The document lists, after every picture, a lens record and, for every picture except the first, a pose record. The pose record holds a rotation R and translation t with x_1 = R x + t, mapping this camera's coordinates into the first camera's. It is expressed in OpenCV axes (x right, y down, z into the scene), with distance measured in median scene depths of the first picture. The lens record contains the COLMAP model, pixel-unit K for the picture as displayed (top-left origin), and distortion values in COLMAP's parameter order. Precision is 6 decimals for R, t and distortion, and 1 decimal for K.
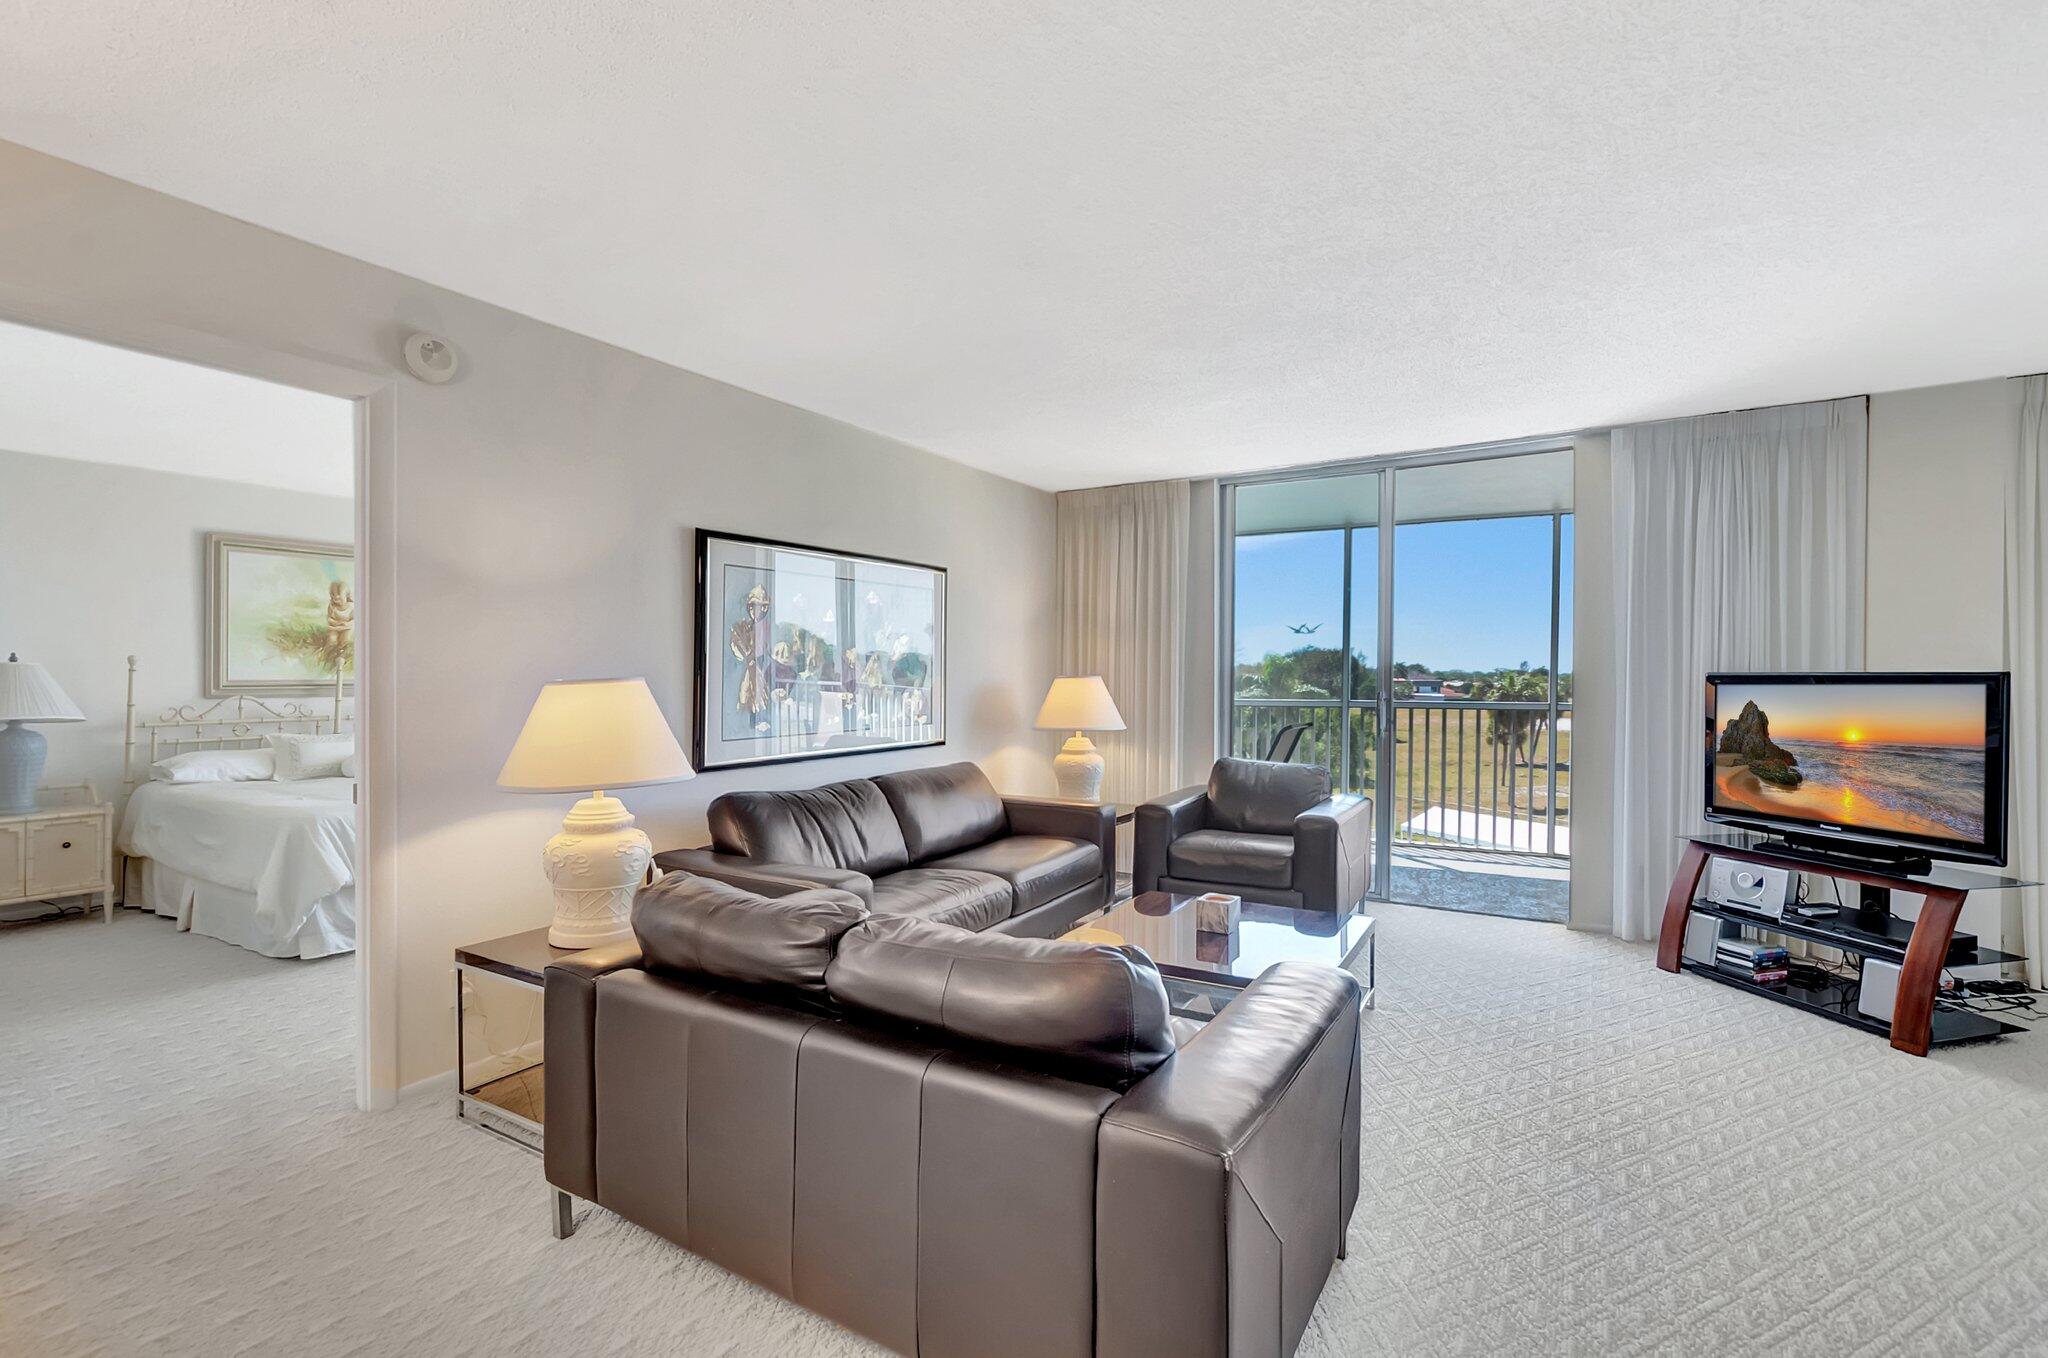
lens RADIAL K [[920.3, 0, 1021.4], [0, 920.3, 703.8], [0, 0, 1]] dist [0.001233, 0.000254]
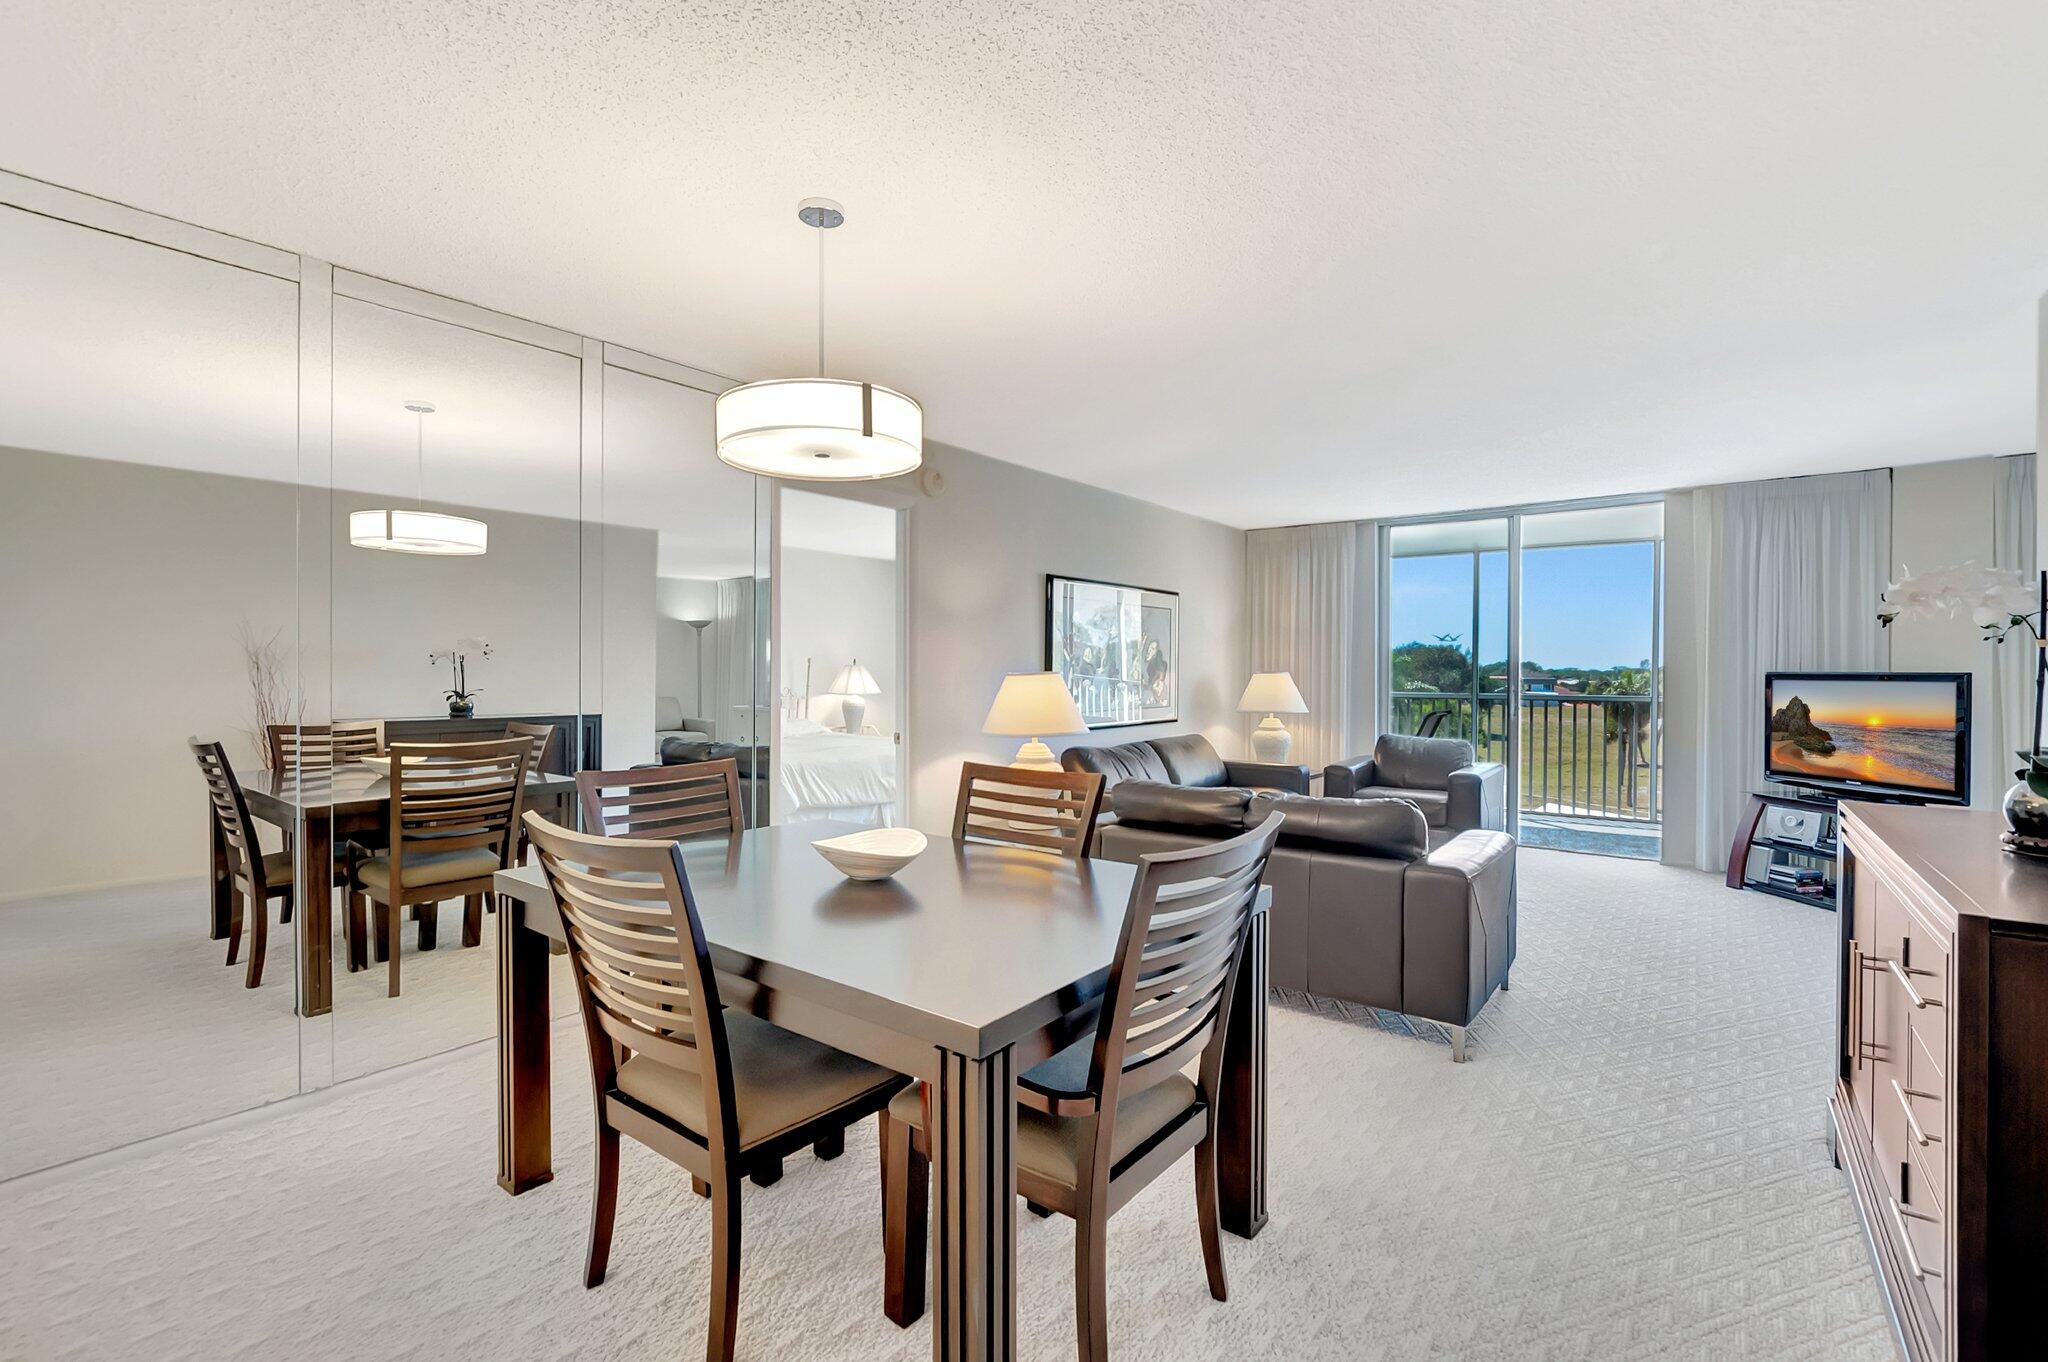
lens RADIAL K [[906.9, 0, 1024.0], [0, 906.9, 681.0], [0, 0, 1]] dist [-0.000541, 0.000400]
pose [[0.994817, 0.006989, -0.101441, -0.200165], [-0.008935, 0.999784, -0.018741, 0.013863], [0.101288, 0.019550, 0.994665, -0.422829]]
